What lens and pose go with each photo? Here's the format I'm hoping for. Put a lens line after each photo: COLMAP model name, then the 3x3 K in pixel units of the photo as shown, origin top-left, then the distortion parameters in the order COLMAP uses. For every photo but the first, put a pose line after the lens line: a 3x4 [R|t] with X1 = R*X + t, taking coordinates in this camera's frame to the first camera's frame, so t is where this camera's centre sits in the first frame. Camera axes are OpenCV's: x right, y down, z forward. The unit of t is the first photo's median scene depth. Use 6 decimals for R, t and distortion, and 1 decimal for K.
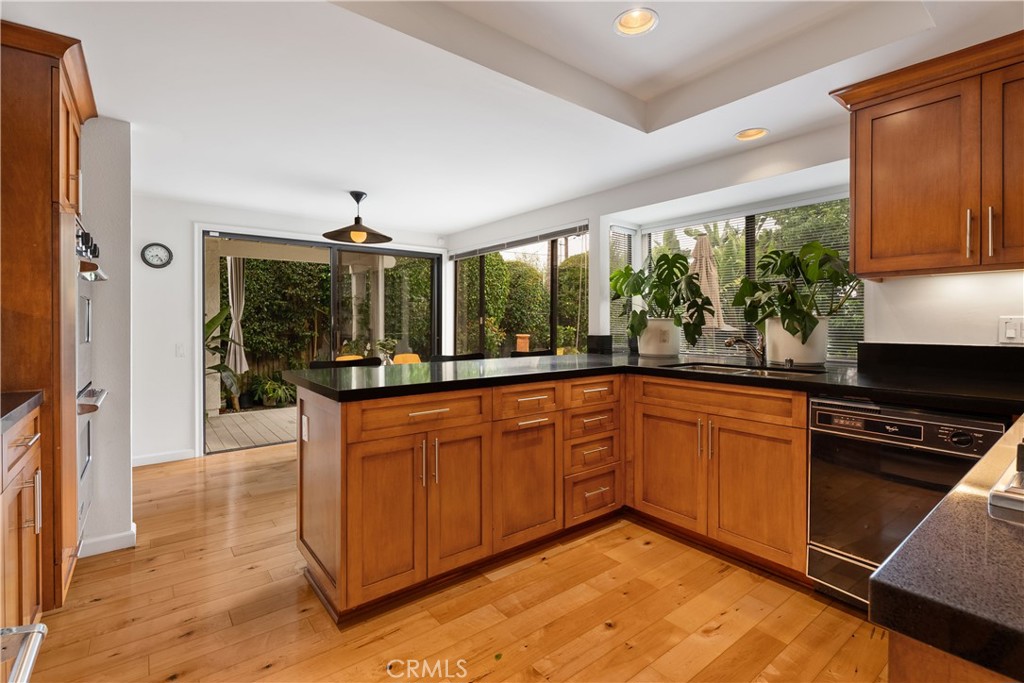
lens RADIAL K [[464.1, 0, 521.4], [0, 464.1, 324.9], [0, 0, 1]] dist [-0.000620, -0.000083]
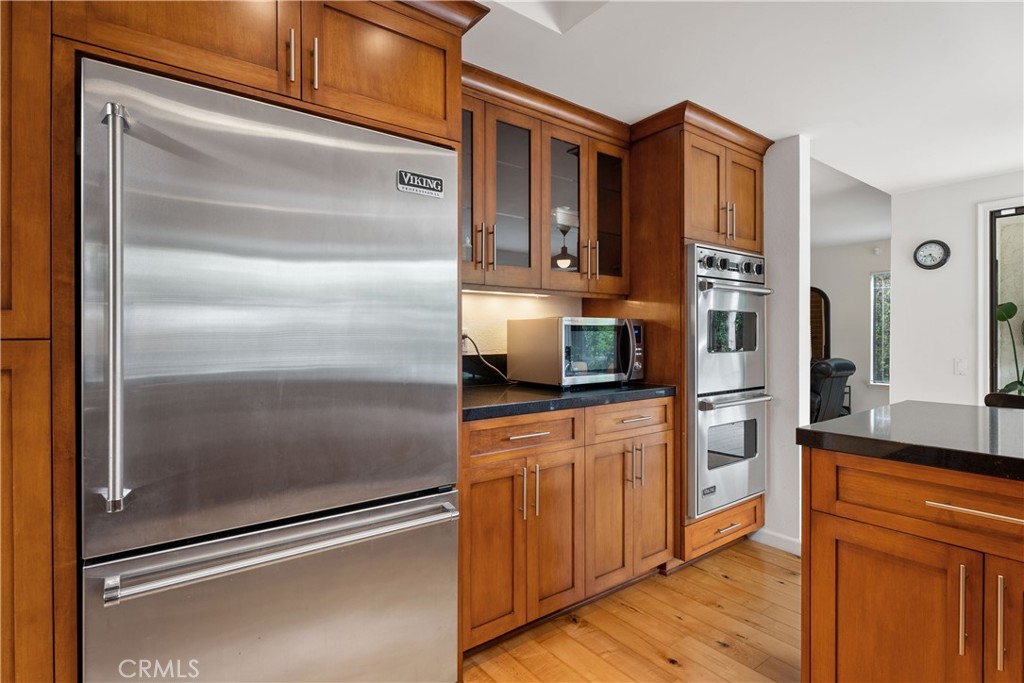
lens RADIAL K [[505.8, 0, 513.6], [0, 505.8, 338.9], [0, 0, 1]] dist [-0.003100, -0.000396]
pose [[-0.026494, 0.006896, -0.999625, 0.303625], [-0.001784, 0.999974, 0.006946, 0.000655], [0.999647, 0.001967, -0.026481, 0.462665]]
